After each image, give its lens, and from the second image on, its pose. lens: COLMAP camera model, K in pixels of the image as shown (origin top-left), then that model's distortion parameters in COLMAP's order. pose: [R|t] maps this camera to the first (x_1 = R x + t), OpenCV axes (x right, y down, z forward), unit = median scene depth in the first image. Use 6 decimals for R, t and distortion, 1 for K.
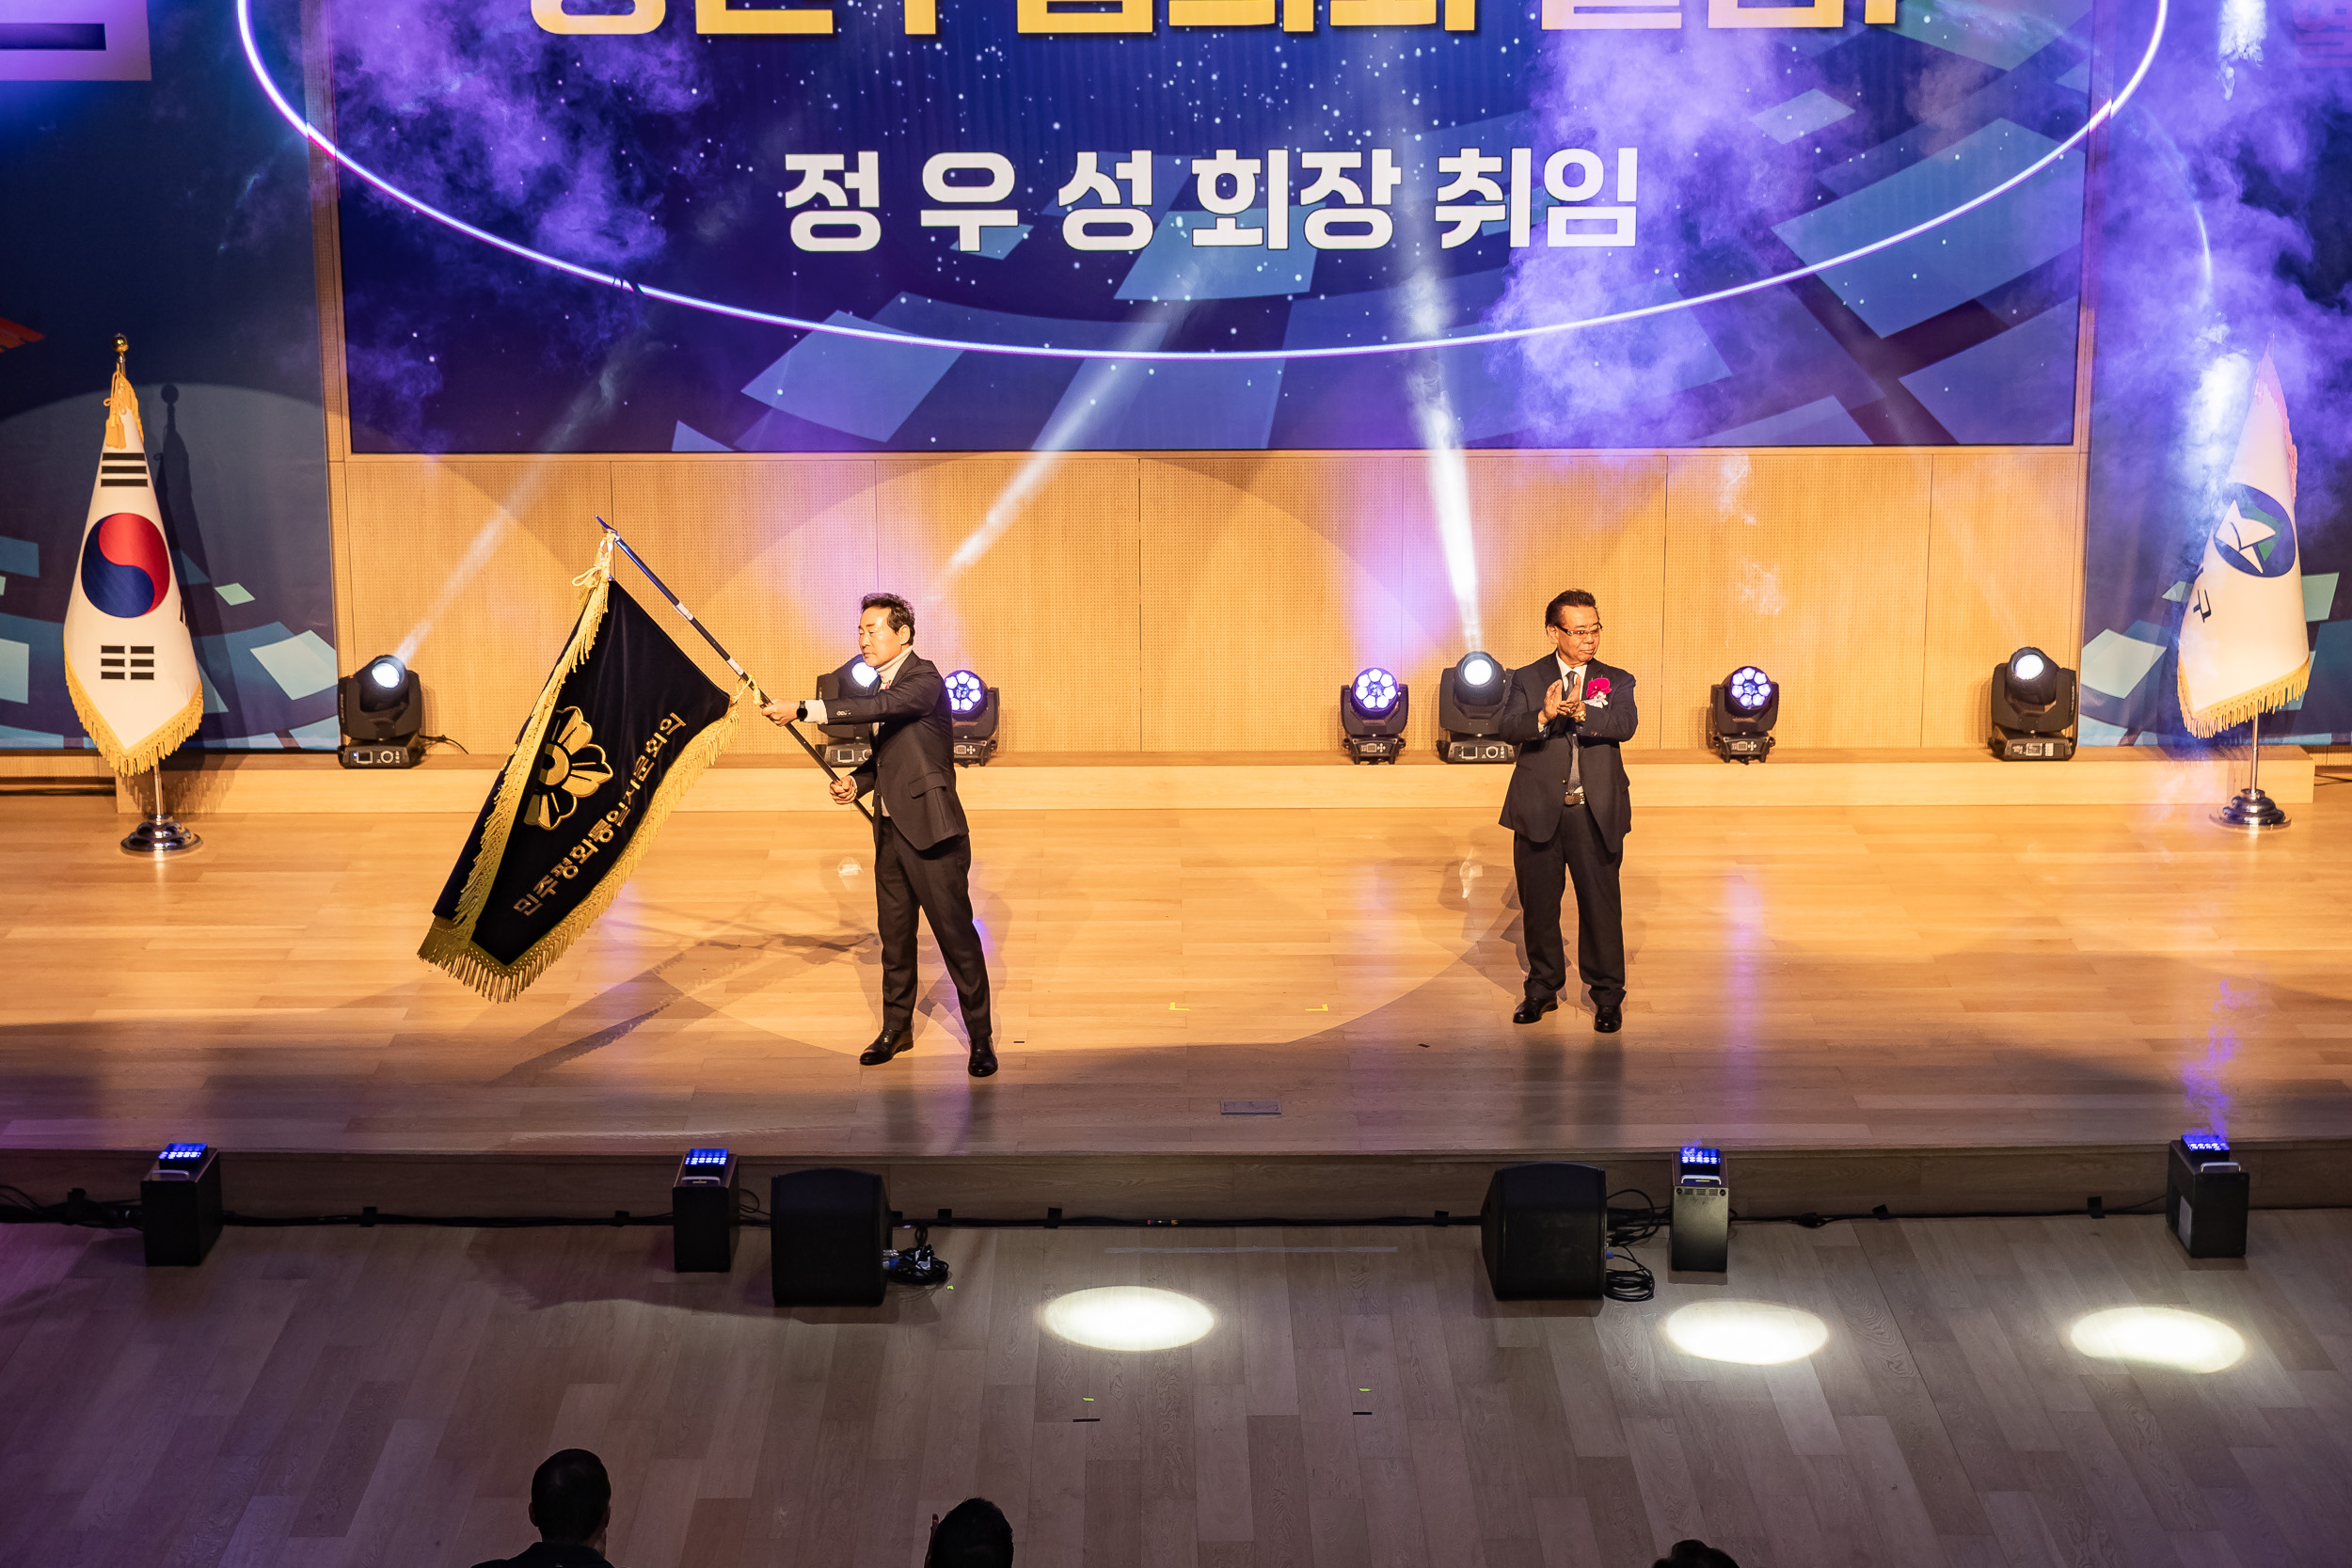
lens RADIAL K [[4501.5, 0, 1117.0], [0, 4501.5, 787.2], [0, 0, 1]] dist [0.095831, 0.000000]
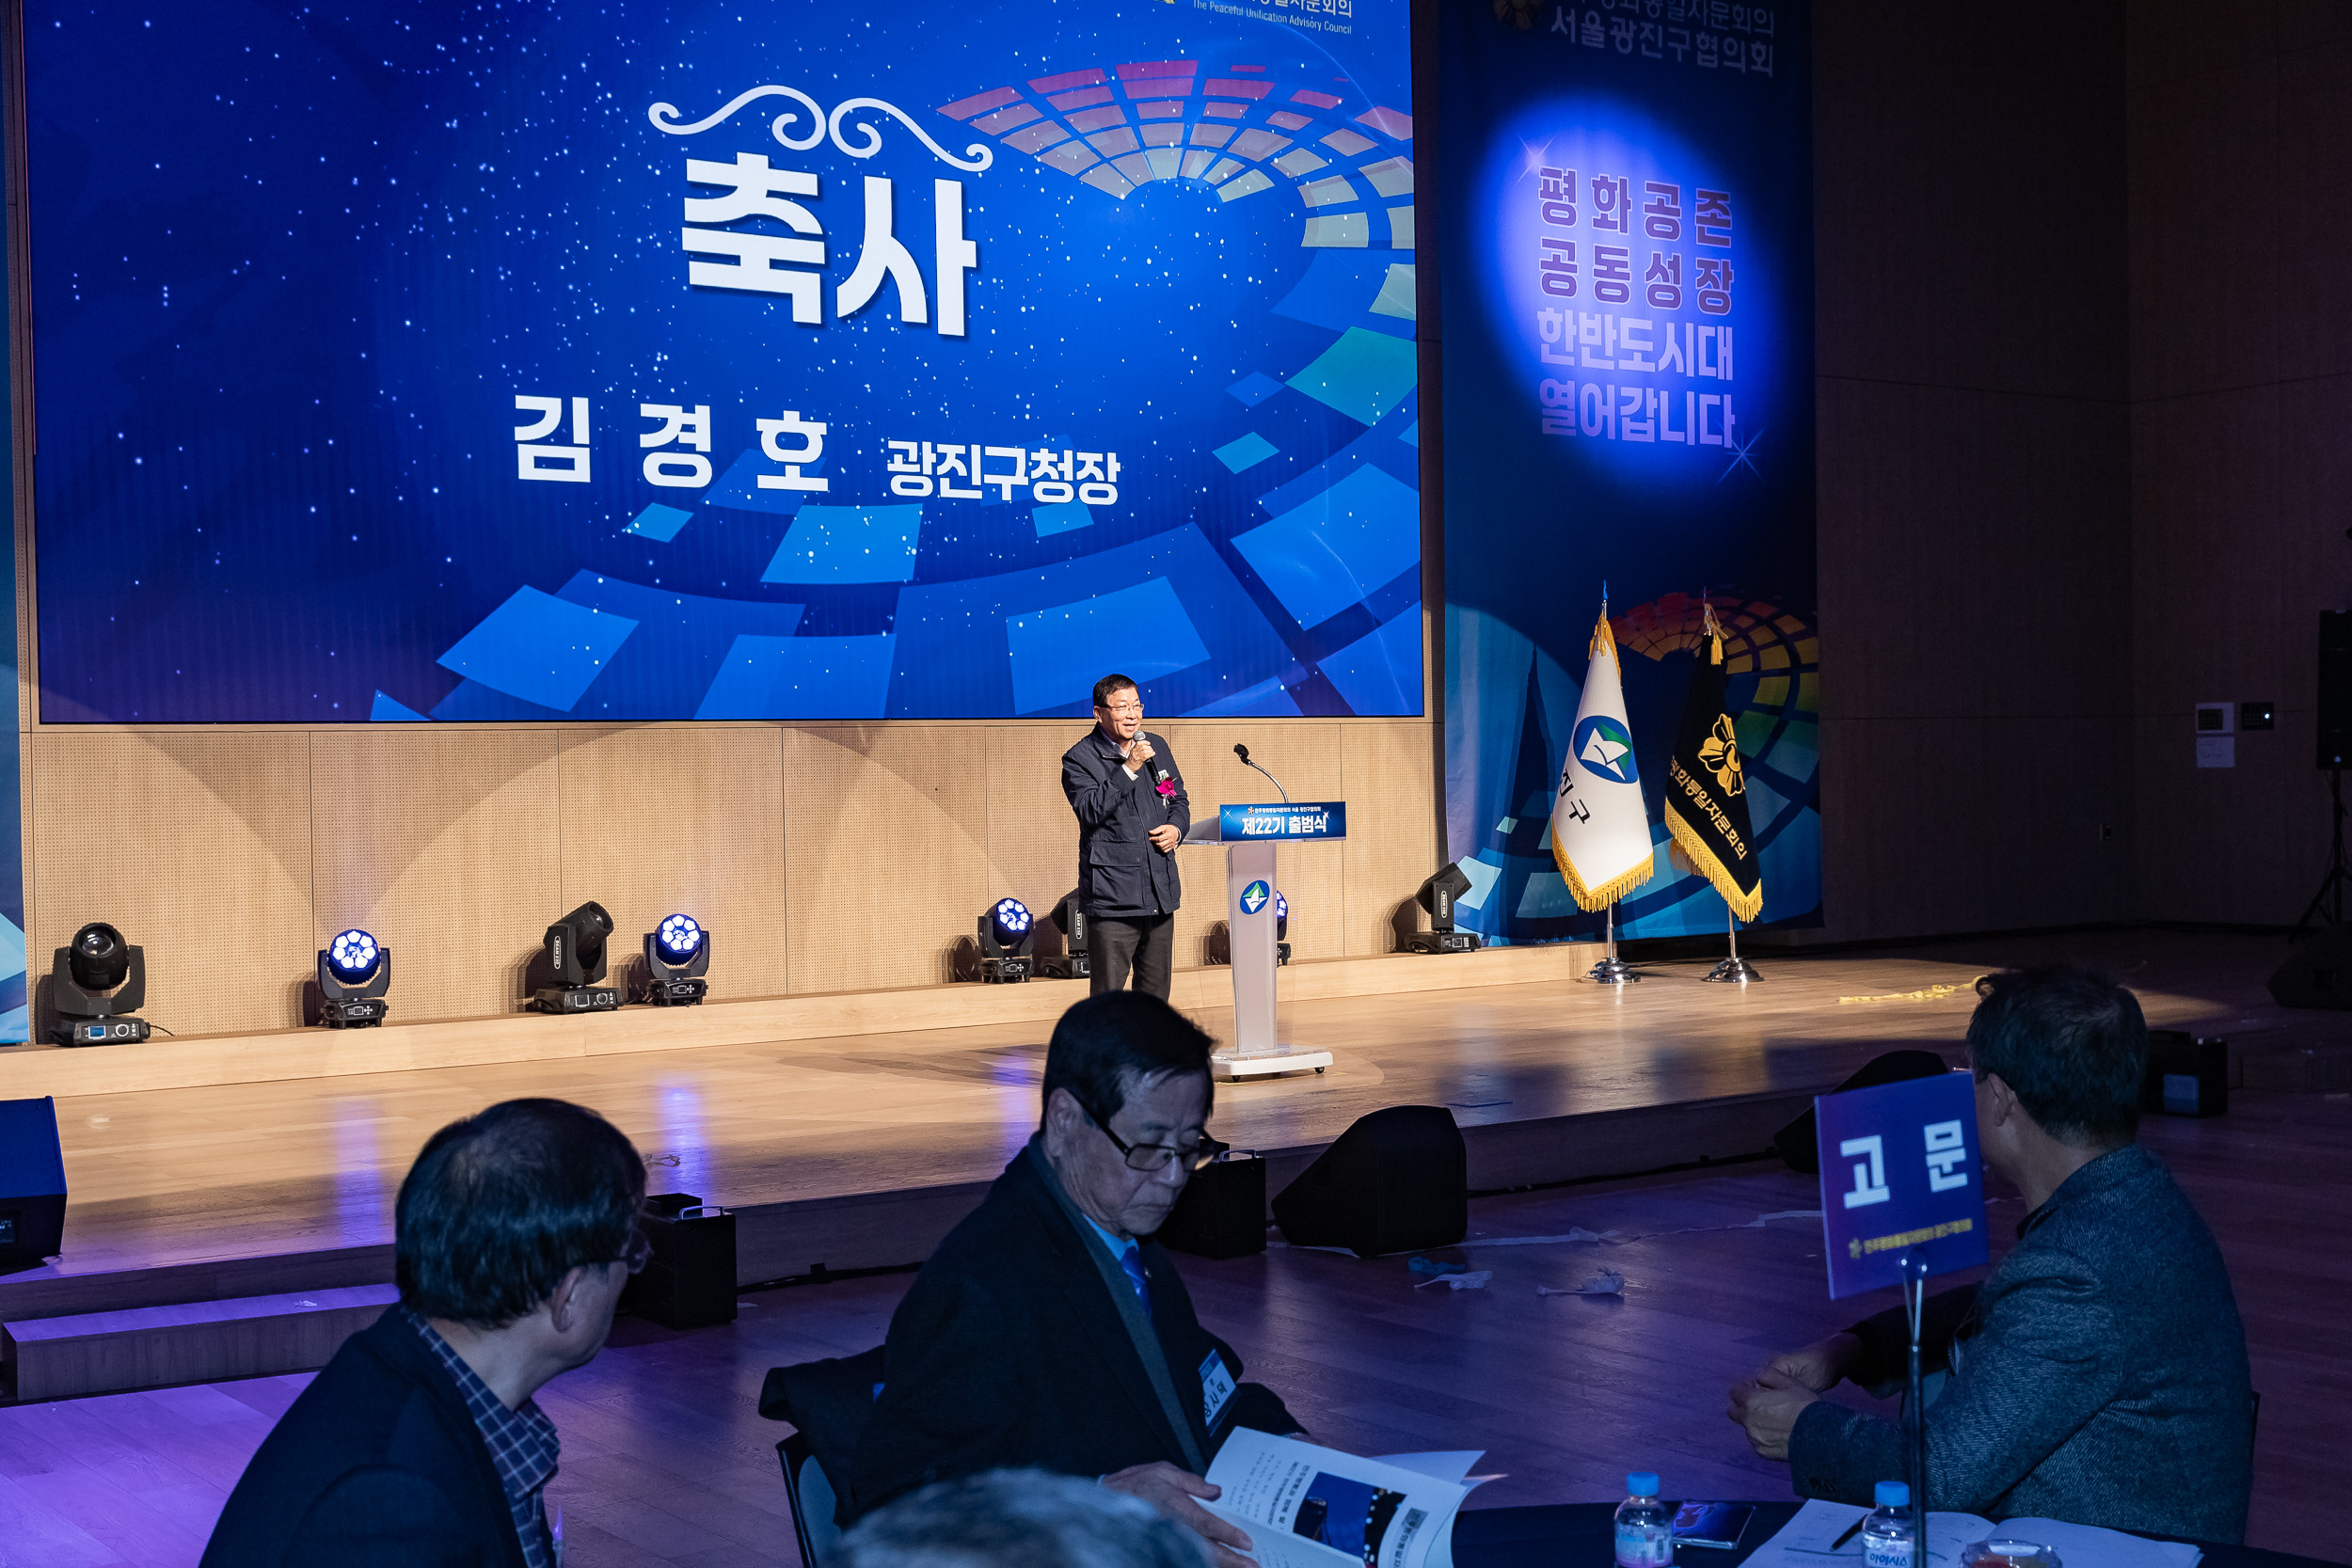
lens RADIAL K [[2980.9, 0, 1165.6], [0, 2980.9, 793.8], [0, 0, 1]] dist [0.040605, 0.000000]
pose [[0.804828, -0.011420, 0.593398, -0.359270], [0.158342, 0.967708, -0.196137, 0.102647], [-0.571996, 0.251817, 0.780647, 0.386105]]
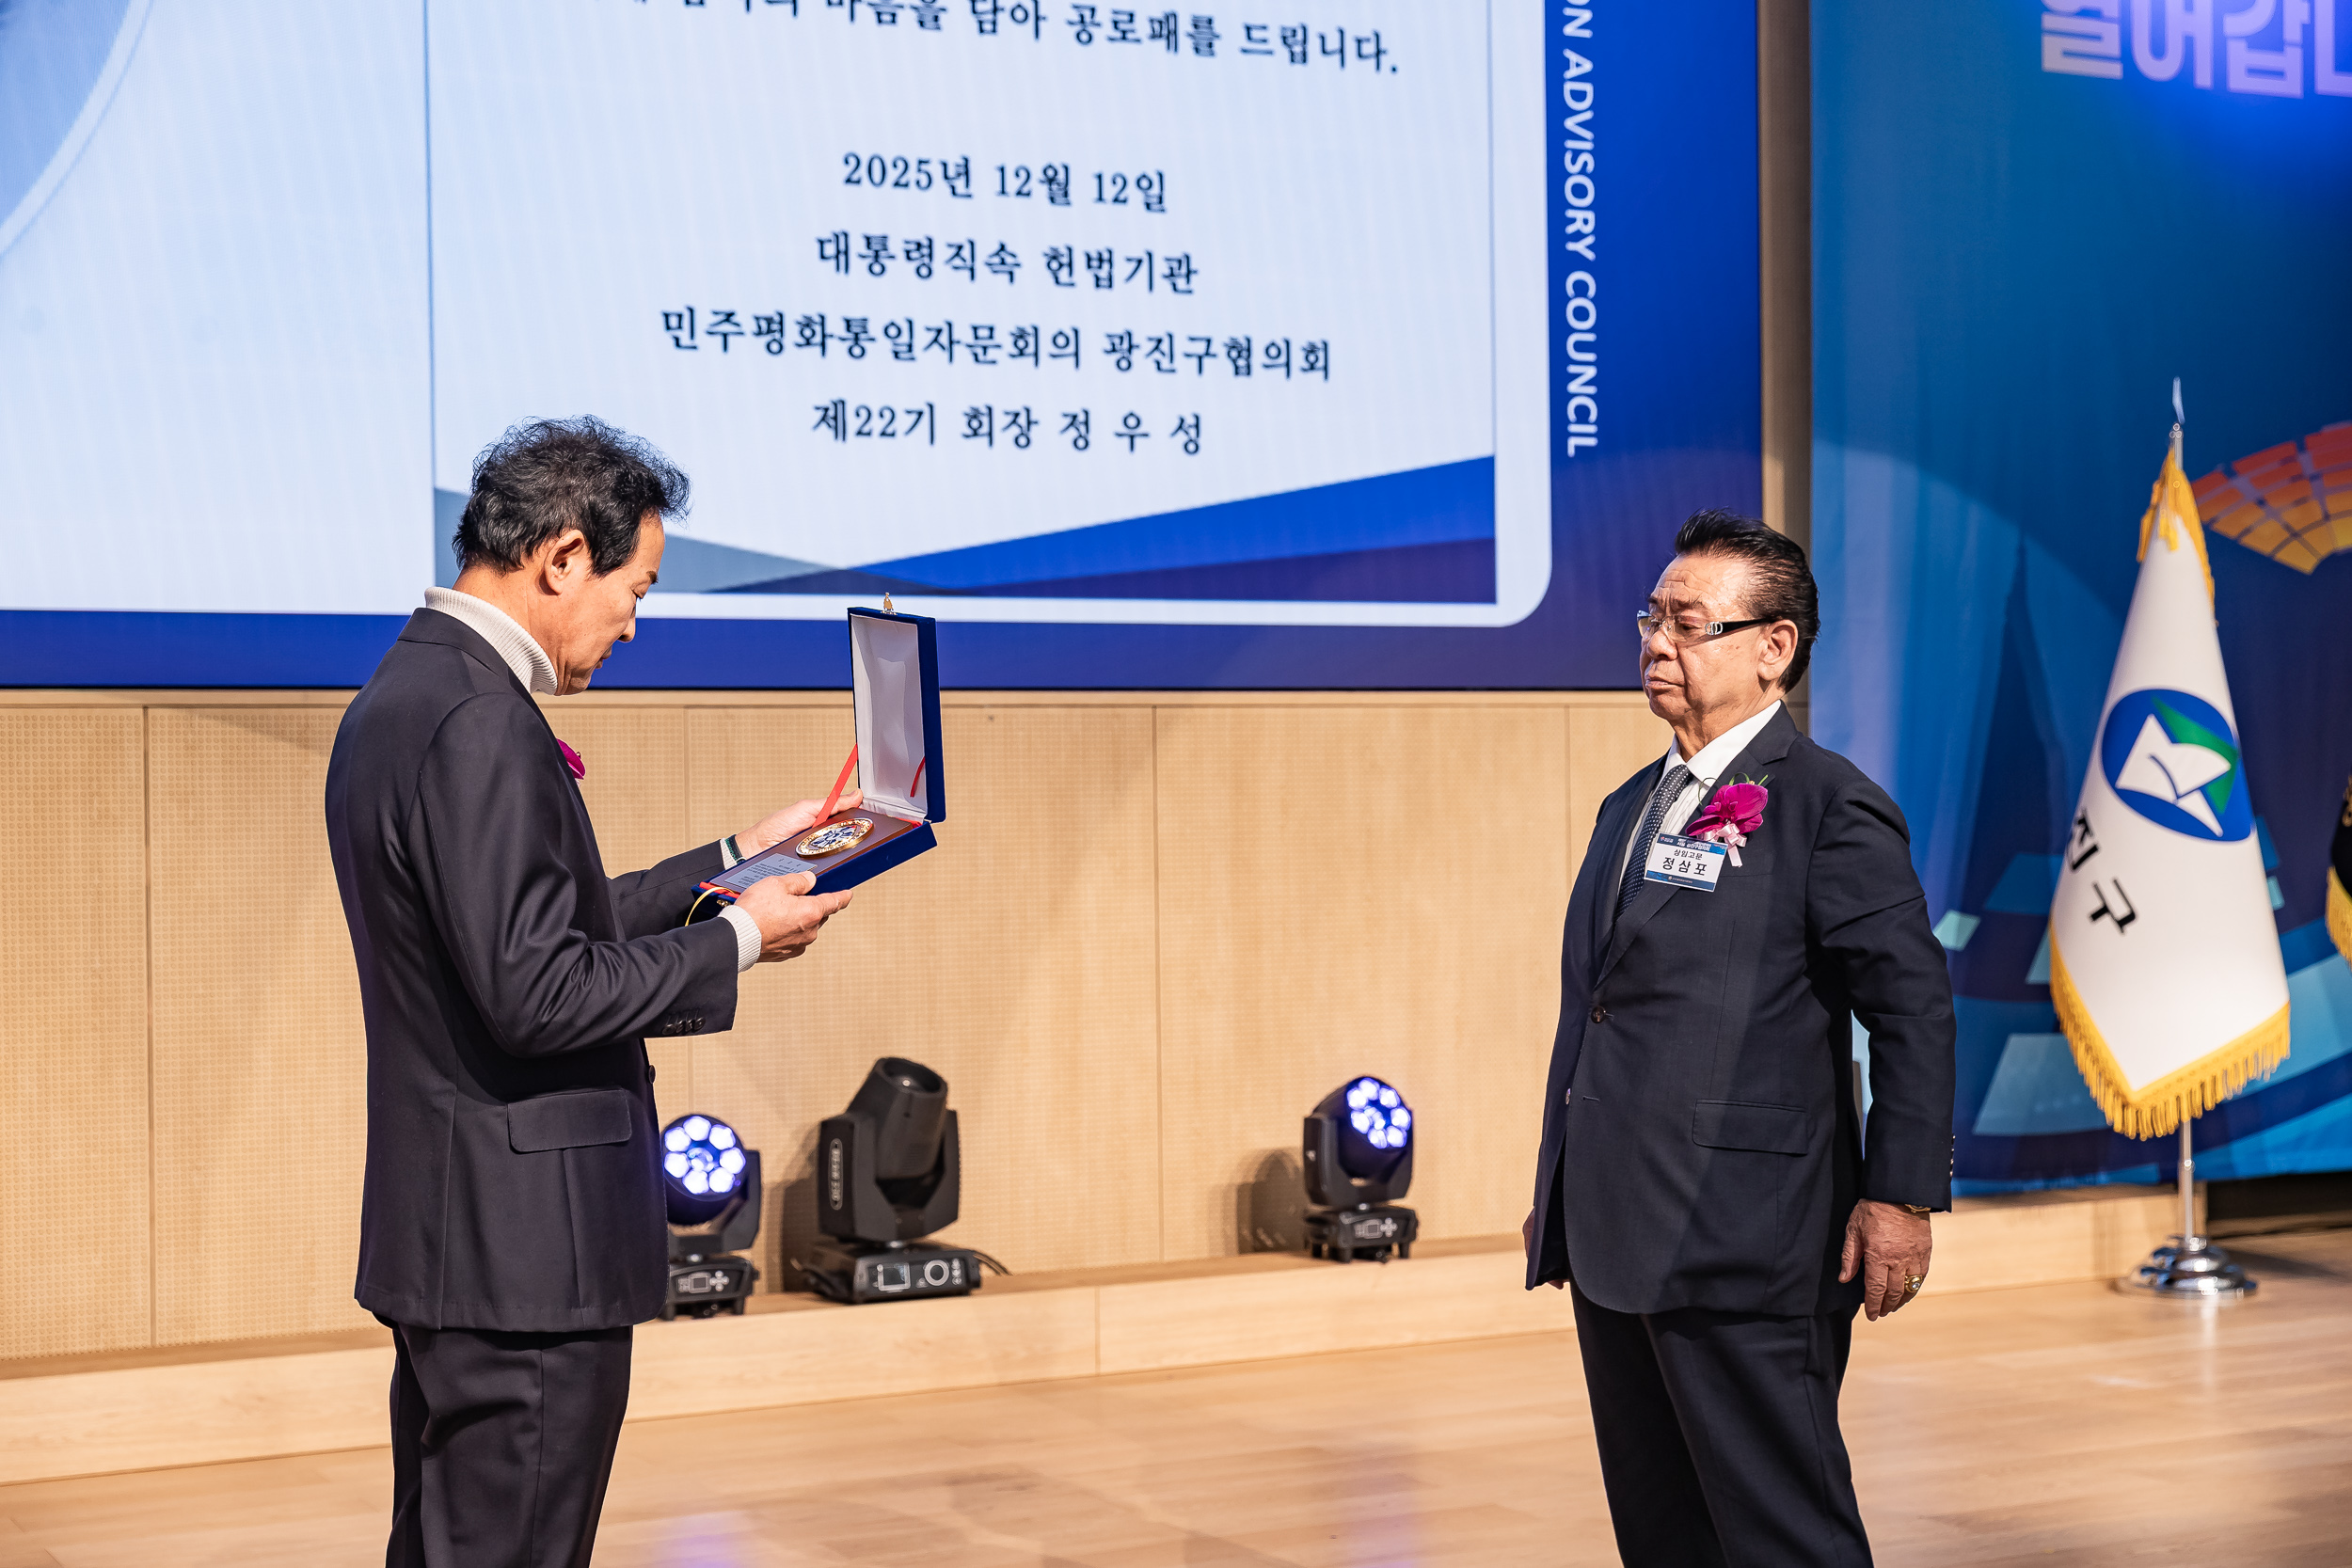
lens RADIAL K [[3666.4, 0, 1178.3], [0, 3666.4, 789.2], [0, 0, 1]] dist [0.045840, 0.000000]
pose [[0.879999, -0.004381, 0.474956, -0.083091], [0.123570, 0.967636, -0.220027, 0.032518], [-0.458620, 0.252314, 0.852059, 0.640040]]
